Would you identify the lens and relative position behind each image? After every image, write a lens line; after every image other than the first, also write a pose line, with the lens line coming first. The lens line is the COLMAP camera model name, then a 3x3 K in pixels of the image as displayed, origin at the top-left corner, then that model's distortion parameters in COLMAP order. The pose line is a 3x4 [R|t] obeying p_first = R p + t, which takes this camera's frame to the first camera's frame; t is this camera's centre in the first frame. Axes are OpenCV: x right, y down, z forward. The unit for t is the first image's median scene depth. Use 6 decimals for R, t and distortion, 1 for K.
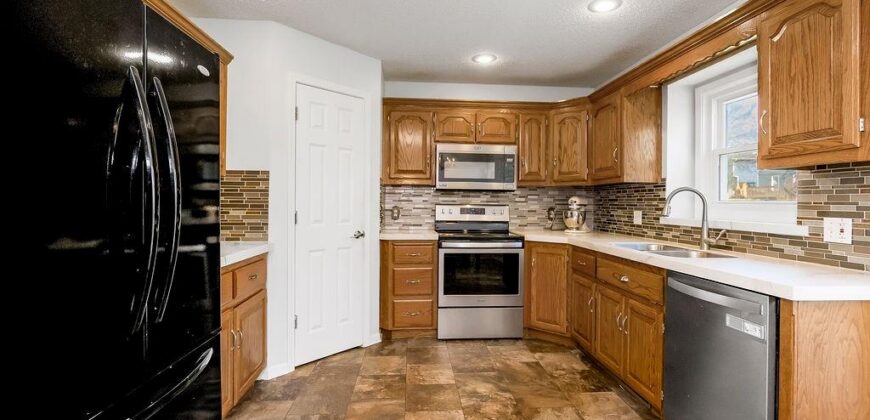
lens RADIAL K [[403.4, 0, 442.7], [0, 403.4, 200.0], [0, 0, 1]] dist [-0.002573, -0.000461]
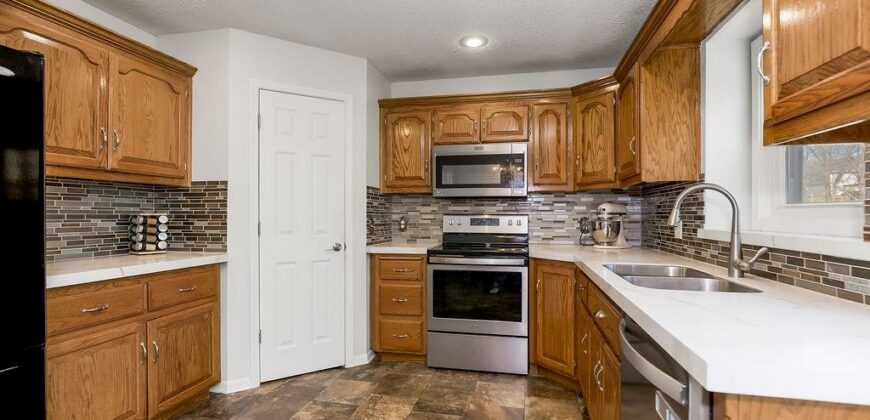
lens RADIAL K [[400.9, 0, 443.3], [0, 400.9, 212.9], [0, 0, 1]] dist [-0.002362, 0.000231]
pose [[0.958047, -0.010174, -0.286430, 0.283665], [0.010169, 0.999947, -0.001504, 0.010324], [0.286431, -0.001471, 0.958100, 0.174015]]
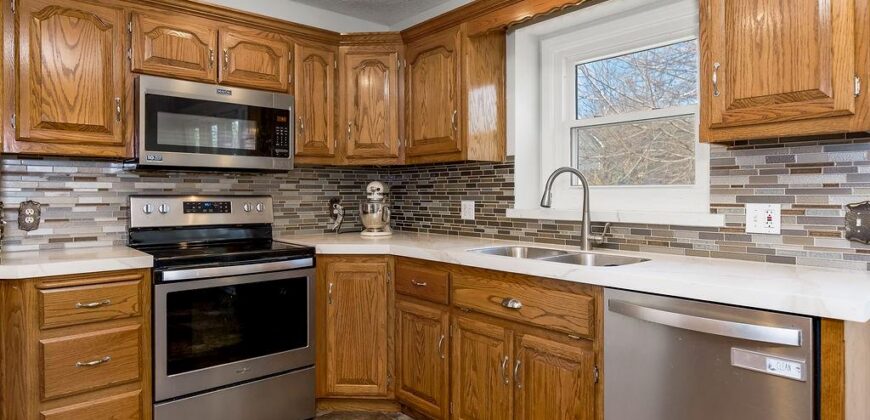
lens RADIAL K [[511.2, 0, 439.9], [0, 511.2, 193.7], [0, 0, 1]] dist [-0.000013, -0.000675]
pose [[0.805734, -0.011140, 0.592173, -0.100972], [0.006621, 0.999930, 0.009803, 0.004841], [-0.592241, -0.003978, 0.805751, 0.292750]]
